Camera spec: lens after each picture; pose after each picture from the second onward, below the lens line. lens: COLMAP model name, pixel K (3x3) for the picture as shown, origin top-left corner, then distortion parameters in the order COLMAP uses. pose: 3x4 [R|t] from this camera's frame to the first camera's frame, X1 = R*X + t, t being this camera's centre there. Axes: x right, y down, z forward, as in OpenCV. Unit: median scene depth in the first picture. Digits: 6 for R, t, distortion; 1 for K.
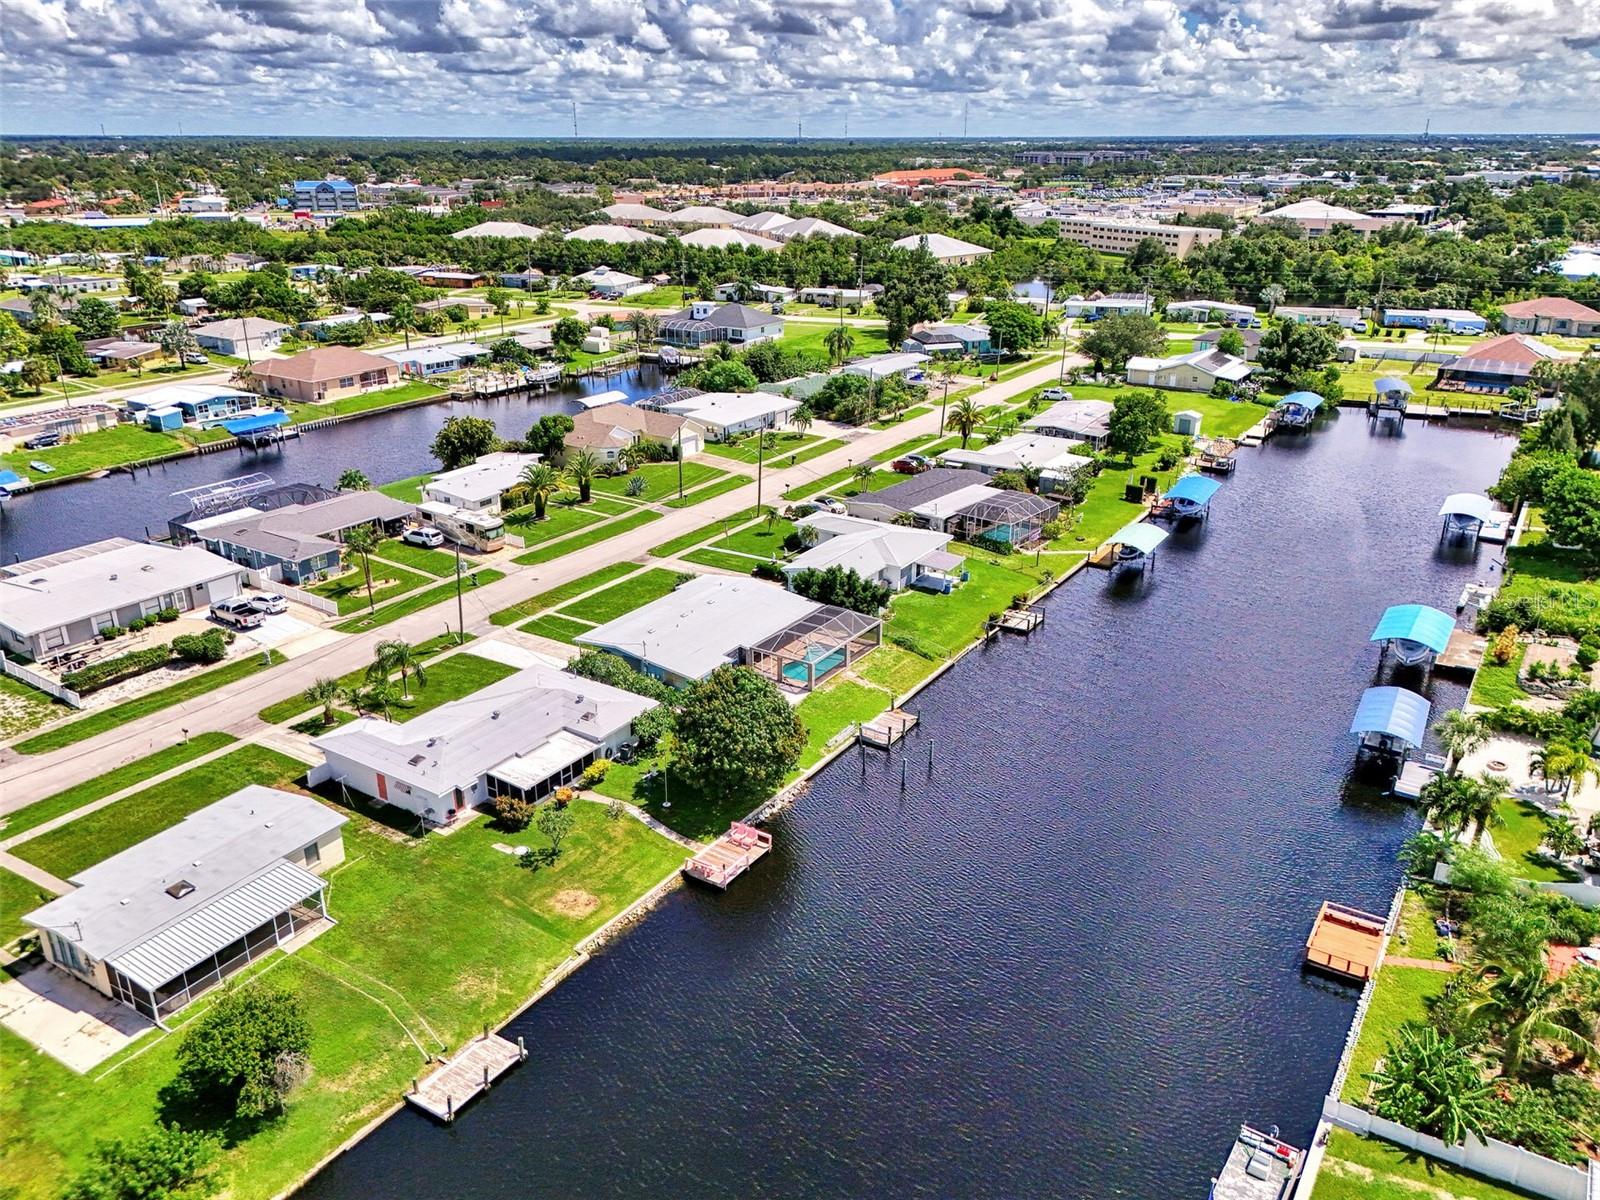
lens RADIAL K [[1173.0, 0, 800.0], [0, 1173.0, 600.0], [0, 0, 1]] dist [0.103326, -0.144515]
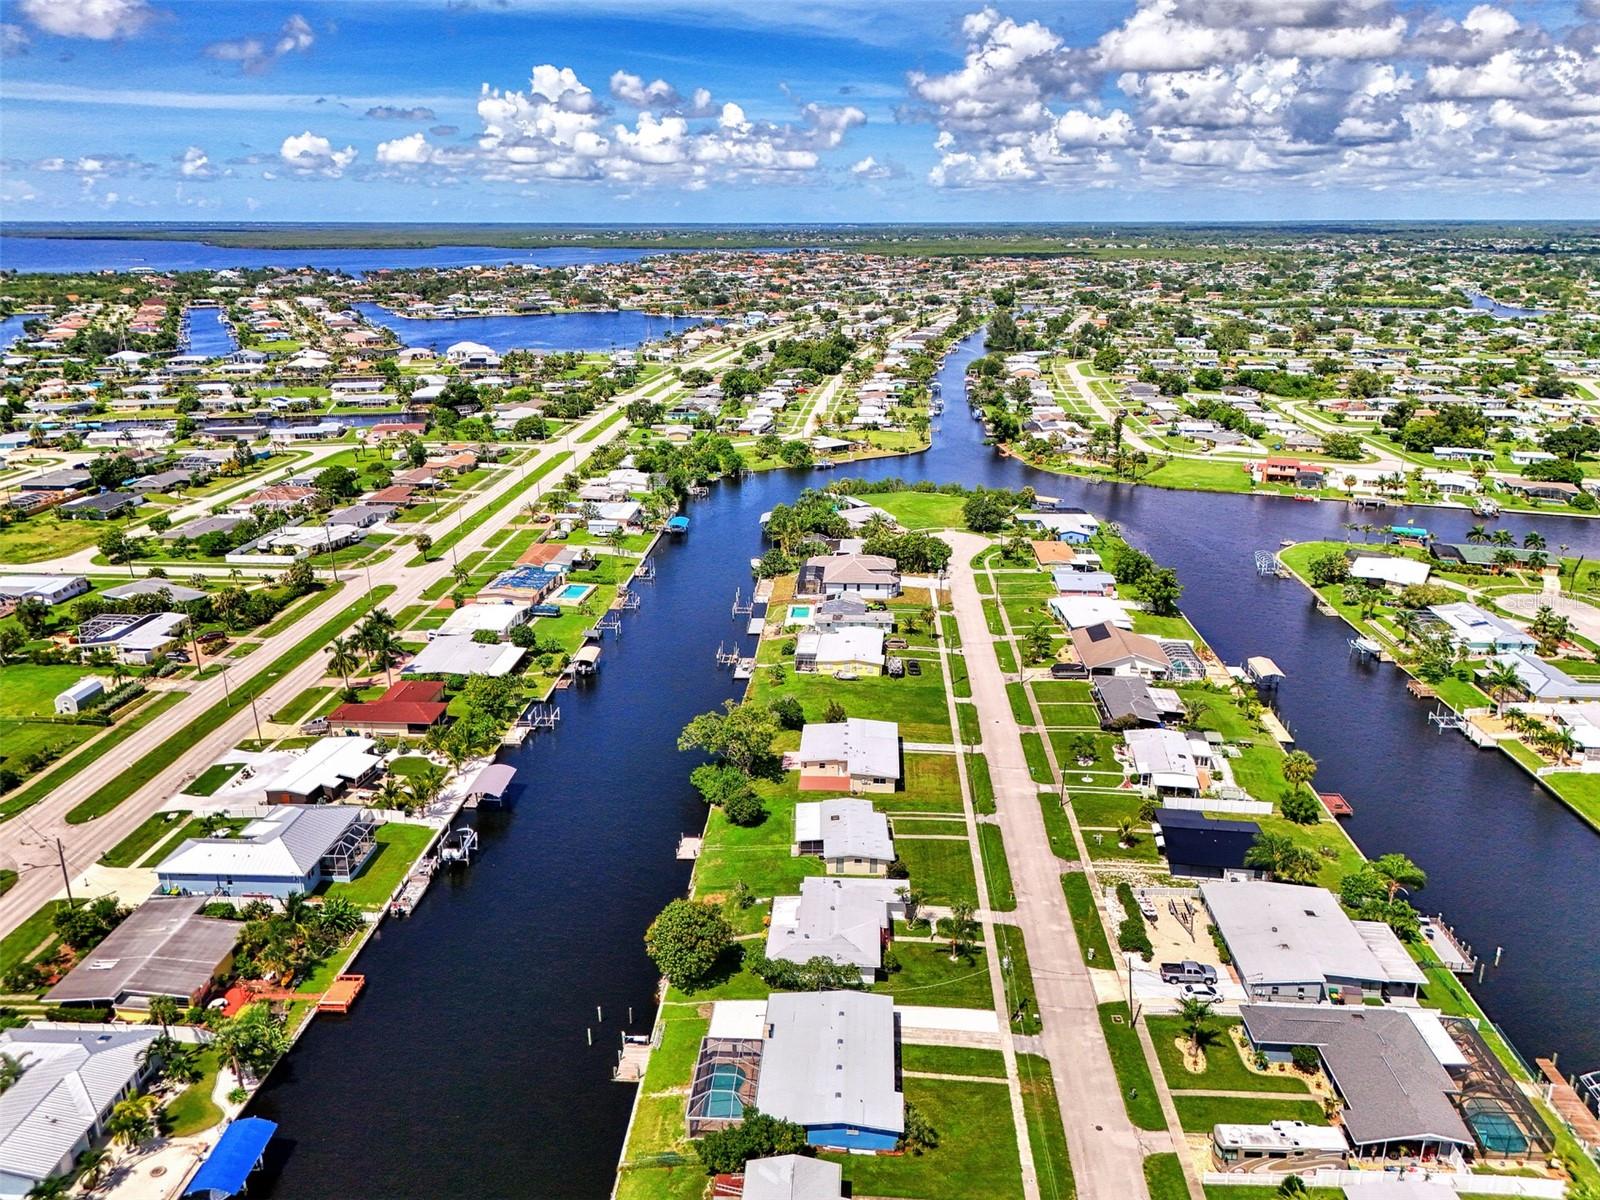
lens RADIAL K [[1173.0, 0, 800.0], [0, 1173.0, 600.0], [0, 0, 1]] dist [0.103326, -0.144515]
pose [[-0.864528, 0.156277, -0.477669, 0.380440], [-0.180110, 0.790963, 0.584755, -0.902129], [0.469202, 0.591570, -0.655663, 1.344011]]
